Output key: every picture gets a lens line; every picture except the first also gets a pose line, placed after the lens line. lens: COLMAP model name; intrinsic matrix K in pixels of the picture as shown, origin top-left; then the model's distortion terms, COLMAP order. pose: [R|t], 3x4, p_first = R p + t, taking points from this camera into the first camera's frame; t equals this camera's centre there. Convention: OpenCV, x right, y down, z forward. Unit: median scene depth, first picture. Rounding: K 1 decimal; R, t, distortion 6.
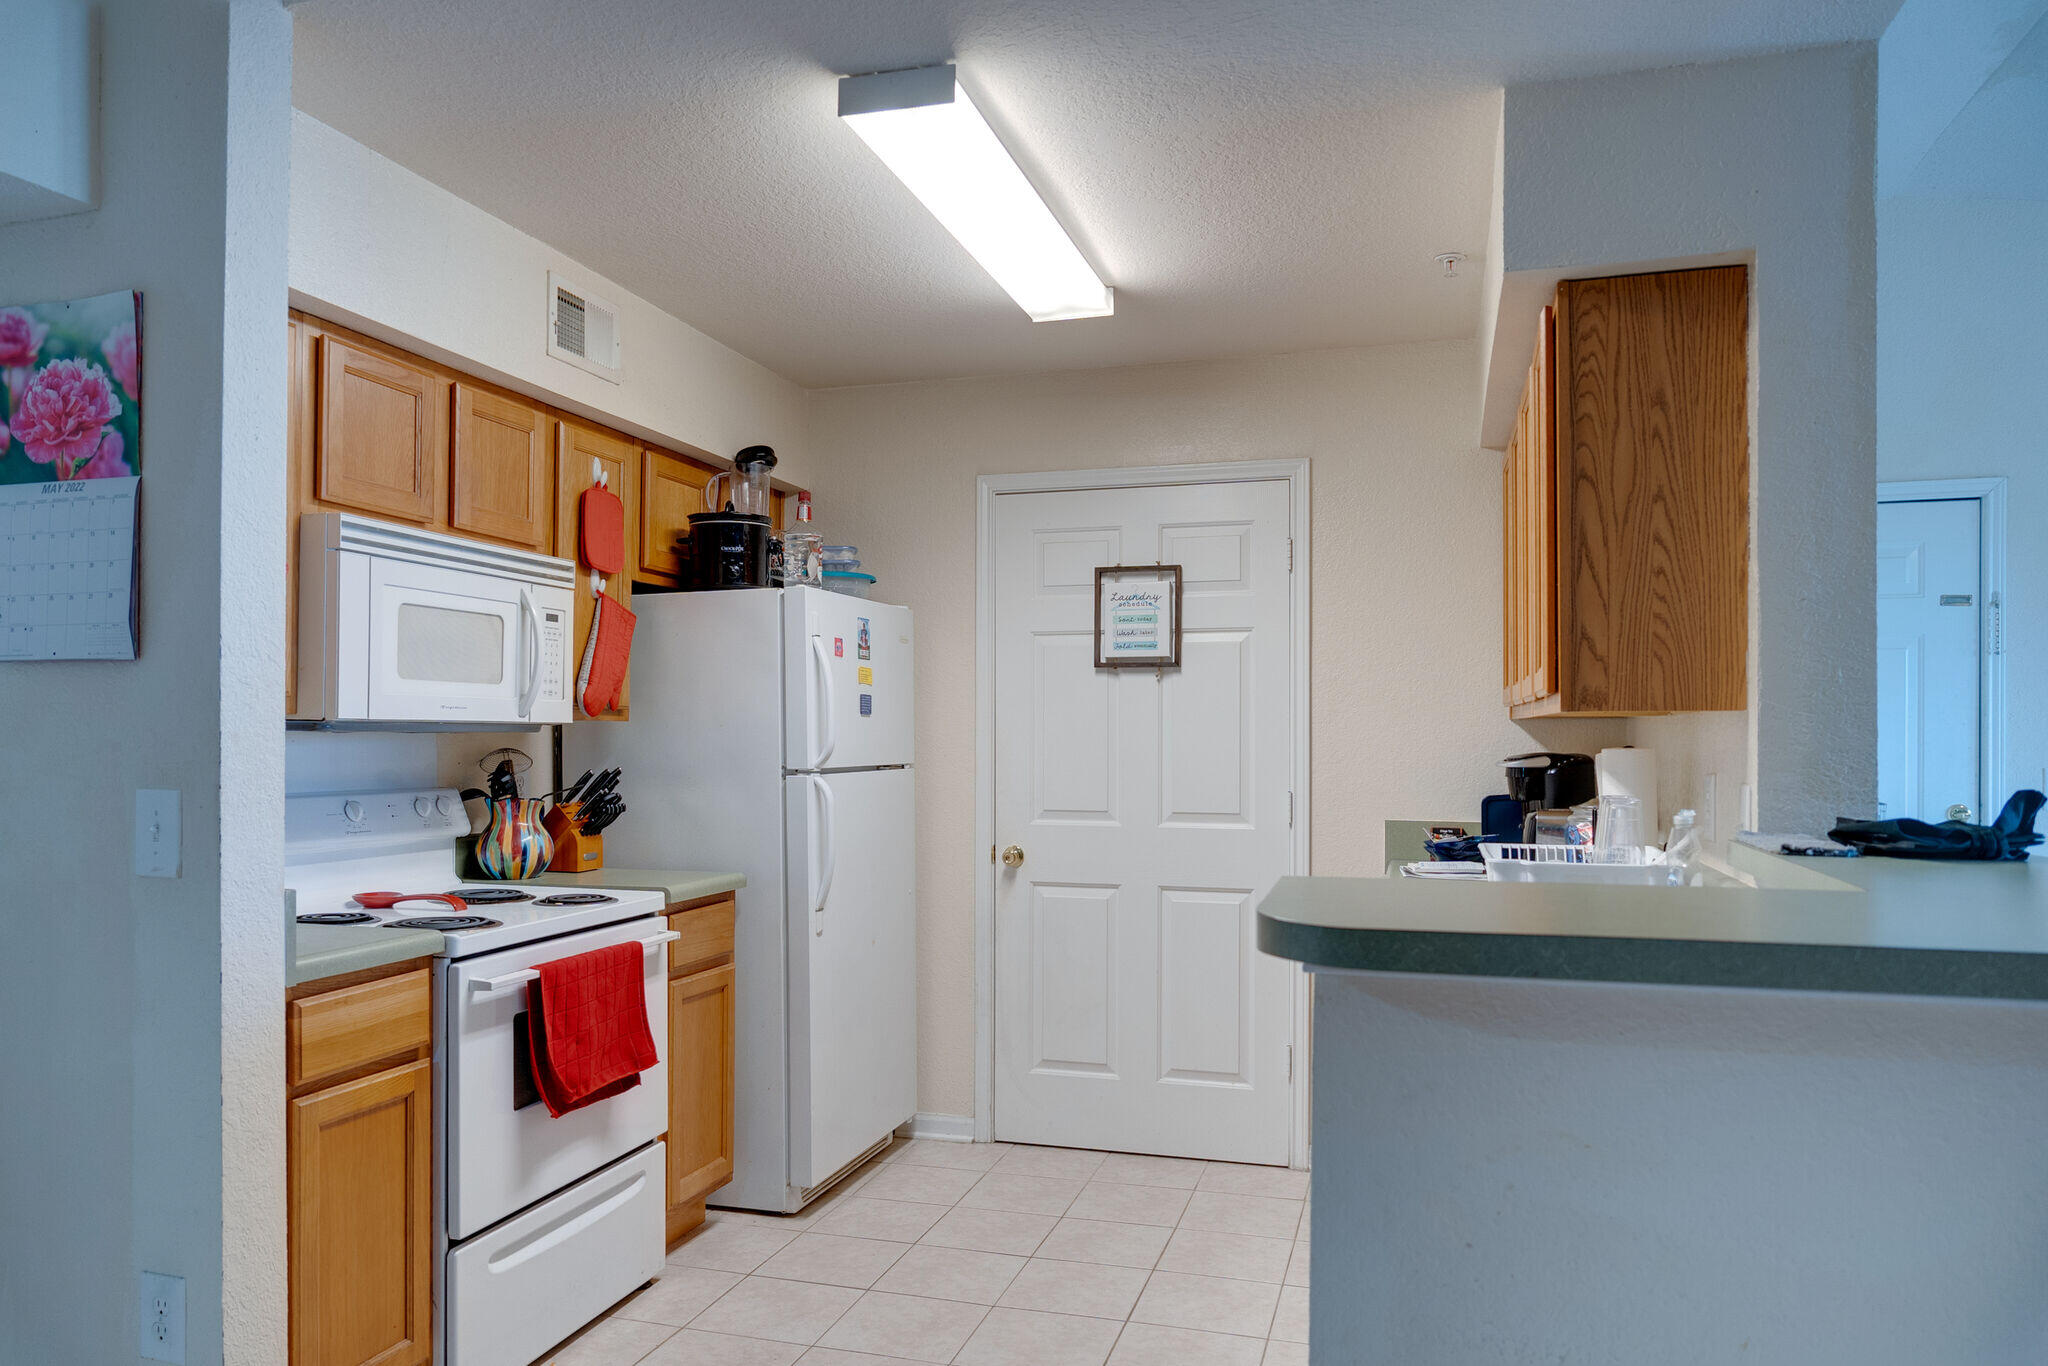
lens RADIAL K [[1386.2, 0, 1028.8], [0, 1386.2, 730.3], [0, 0, 1]] dist [-0.018334, 0.003712]
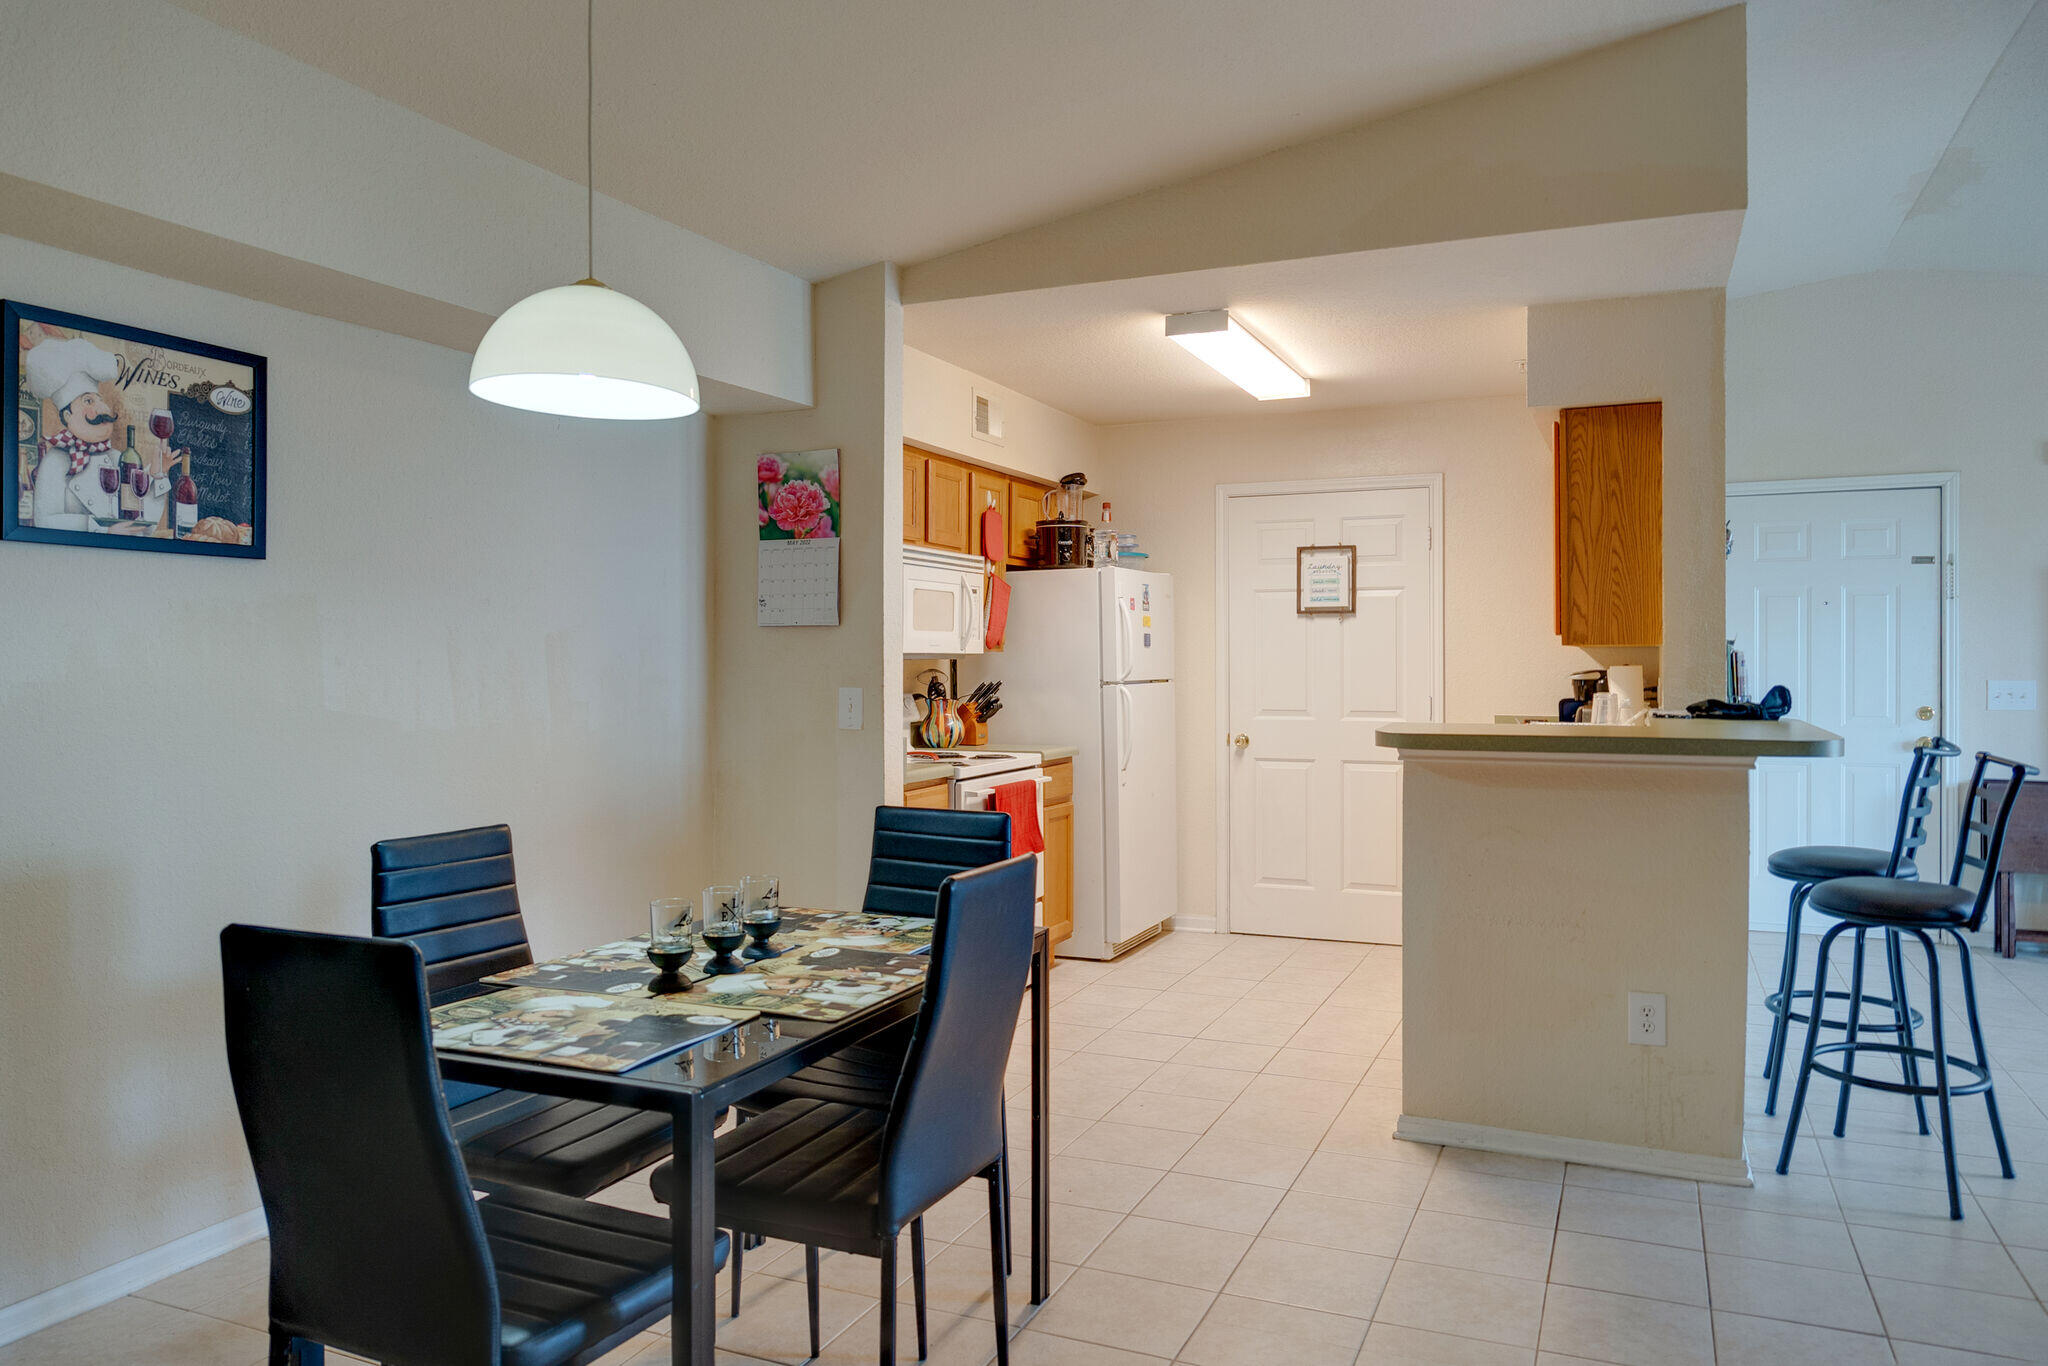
lens RADIAL K [[1419.9, 0, 1032.9], [0, 1419.9, 656.7], [0, 0, 1]] dist [-0.008238, 0.001837]
pose [[0.992080, -0.004743, -0.125515, -0.051909], [0.004931, 0.999987, 0.001190, -0.002971], [0.125508, -0.001799, 0.992091, -0.666743]]
